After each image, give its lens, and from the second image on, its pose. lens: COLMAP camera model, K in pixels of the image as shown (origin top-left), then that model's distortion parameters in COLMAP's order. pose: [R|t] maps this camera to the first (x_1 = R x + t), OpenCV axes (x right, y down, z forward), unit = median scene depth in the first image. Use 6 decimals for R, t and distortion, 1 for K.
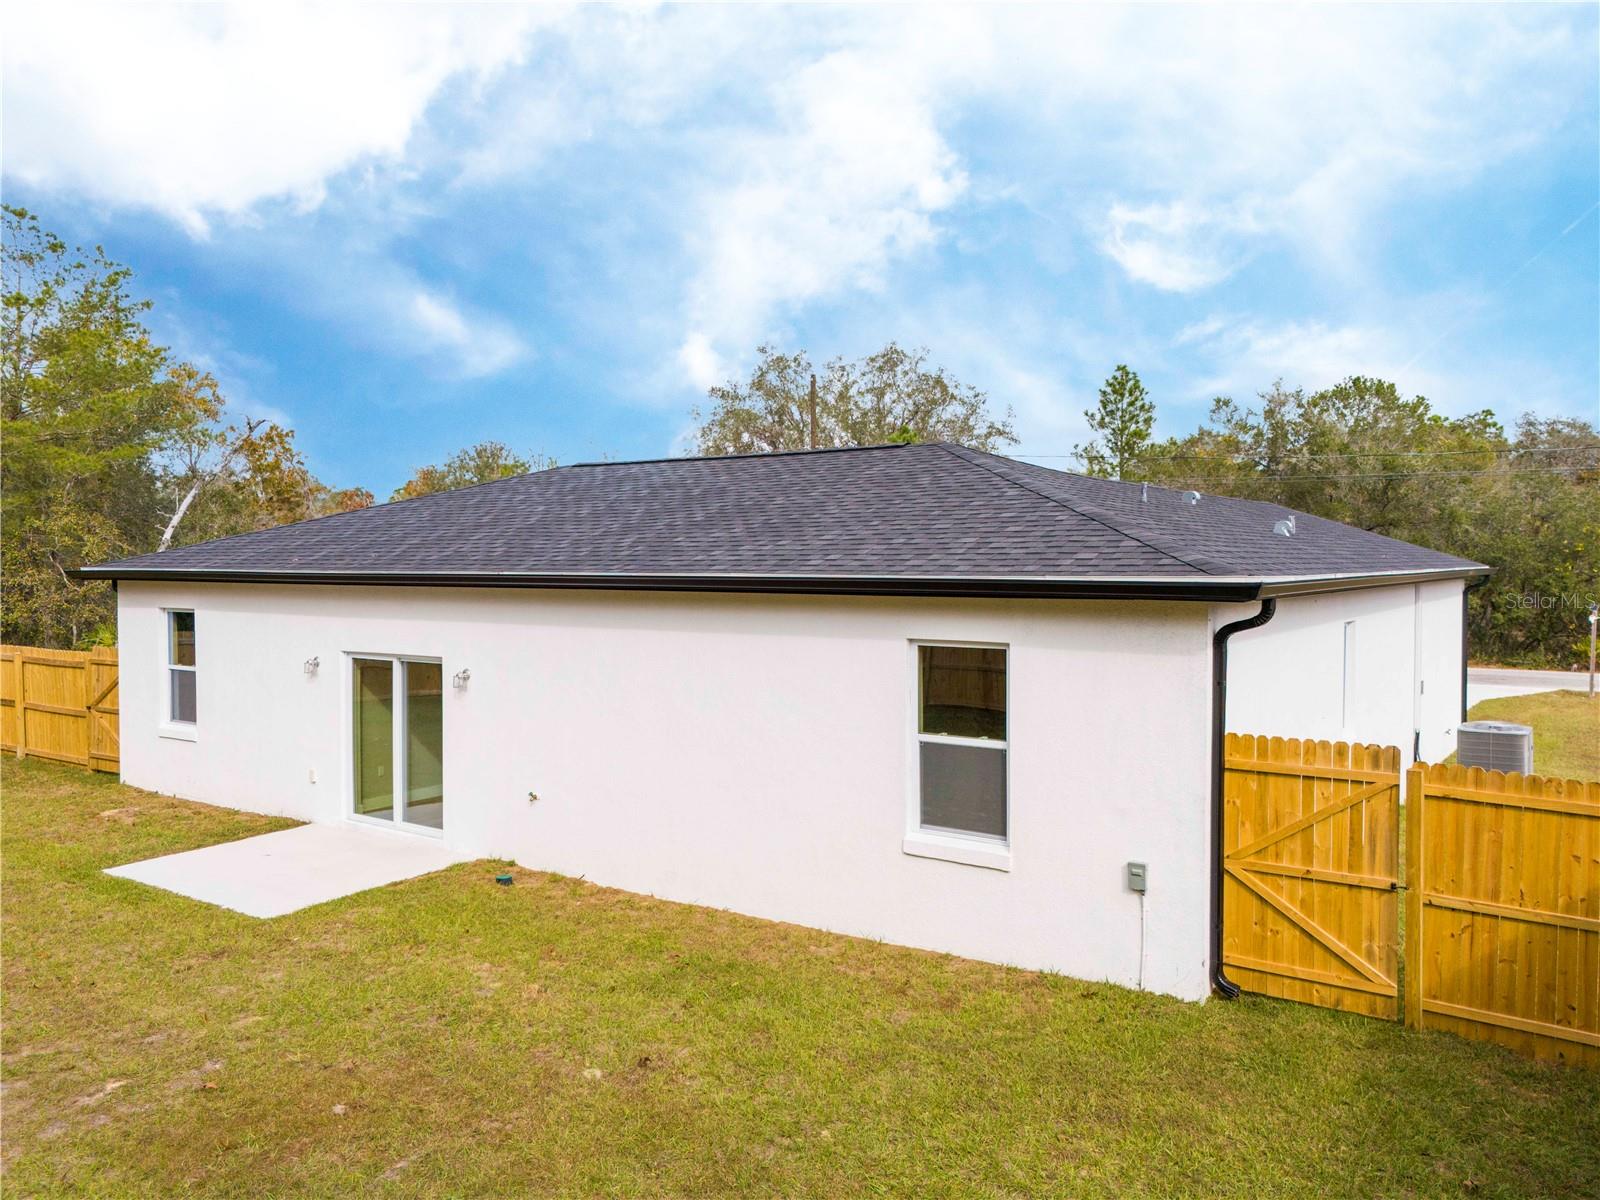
lens RADIAL K [[1131.3, 0, 800.0], [0, 1131.3, 600.0], [0, 0, 1]] dist [0.030432, -0.002777]
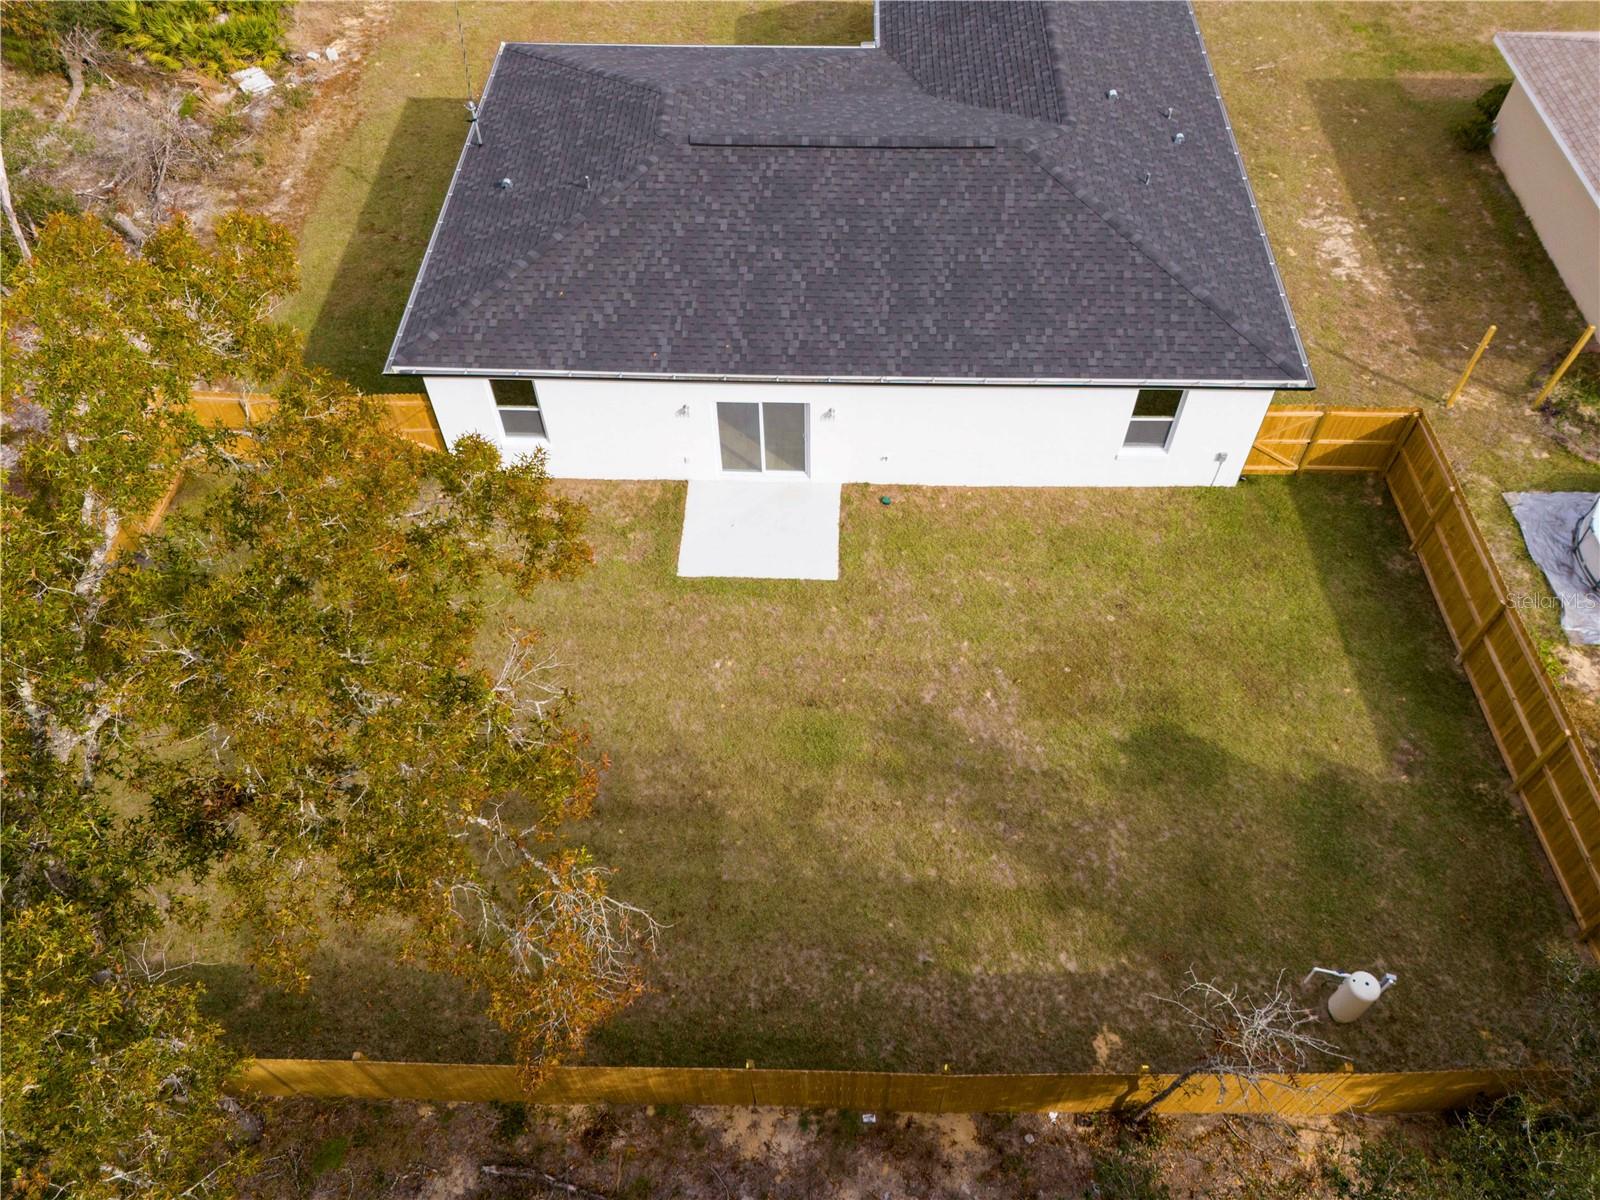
lens RADIAL K [[1178.2, 0, 804.0], [0, 1178.2, 601.5], [0, 0, 1]] dist [0.065655, -0.053032]
pose [[0.840219, -0.432571, 0.326978, -1.374160], [0.014205, 0.620356, 0.784191, -1.513848], [-0.542061, -0.654248, 0.527380, -0.111252]]
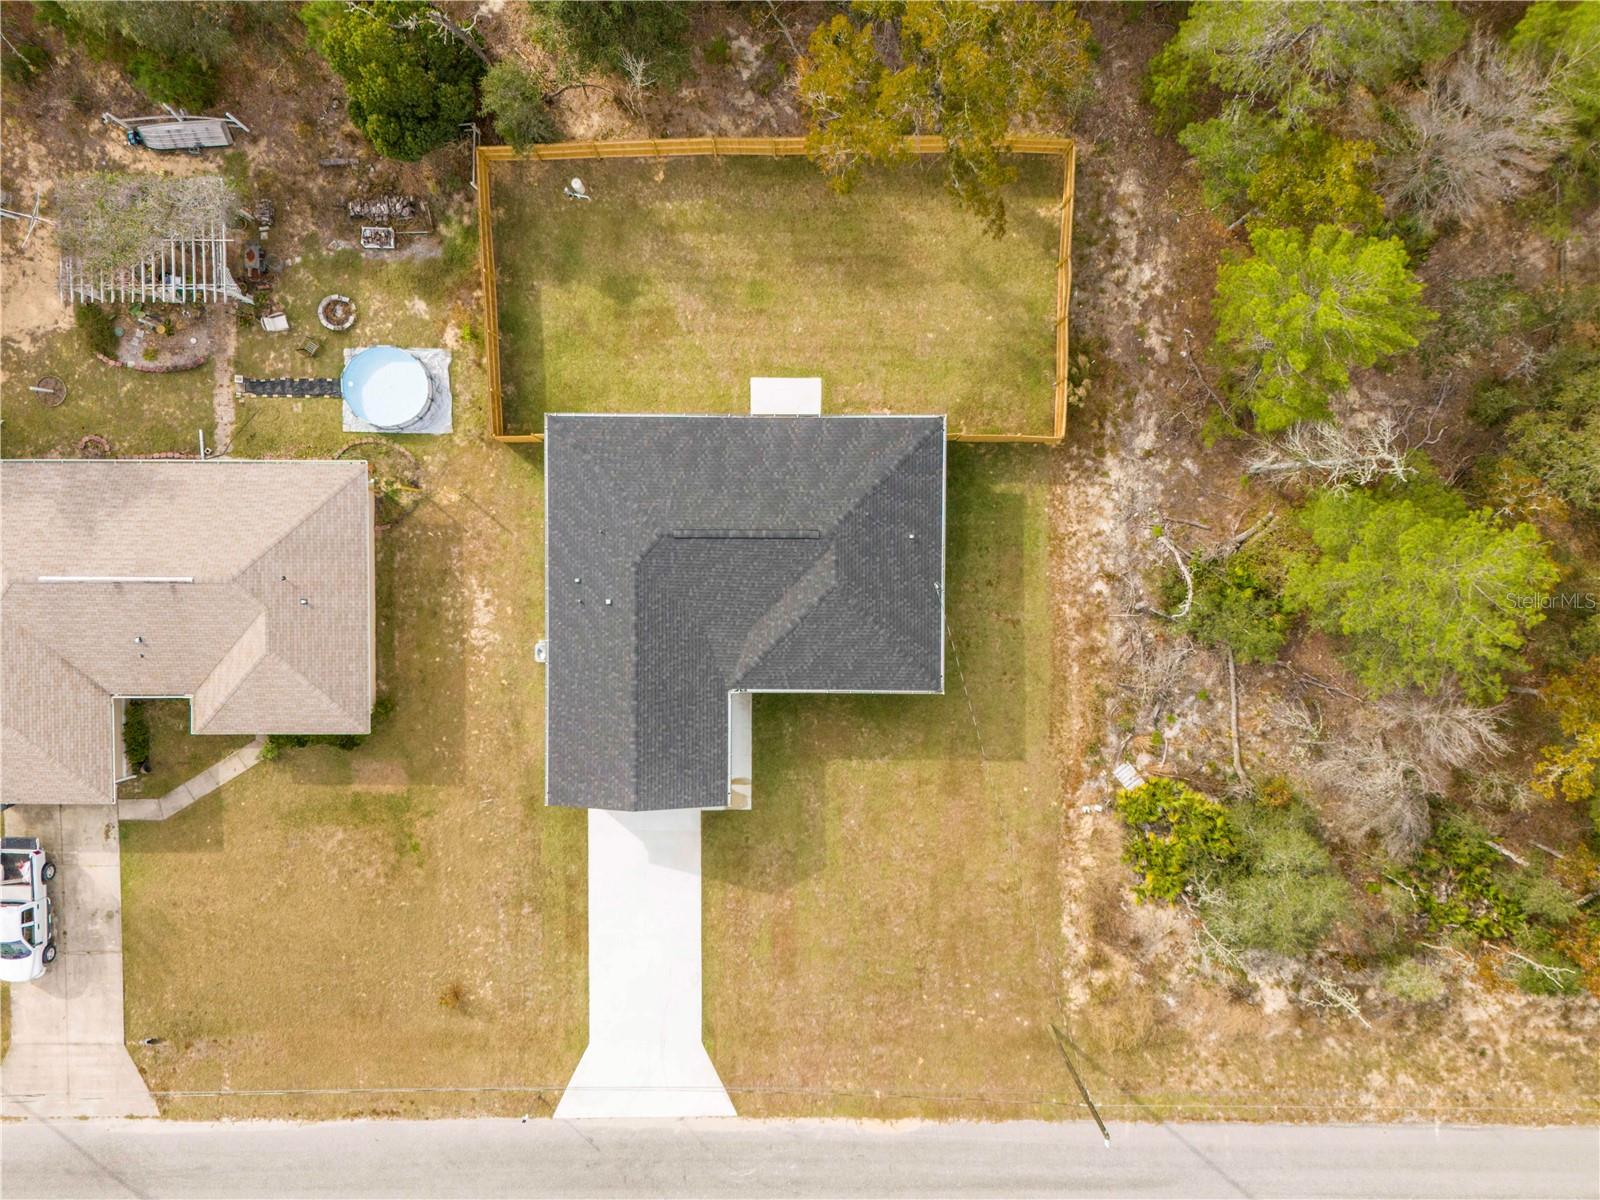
lens RADIAL K [[1200.9, 0, 803.0], [0, 1200.9, 596.7], [0, 0, 1]] dist [0.069395, -0.058346]
pose [[-0.824273, 0.565539, 0.027206, -0.299533], [0.005438, -0.040141, 0.999179, -5.289467], [0.566167, 0.823744, 0.030012, 1.936897]]
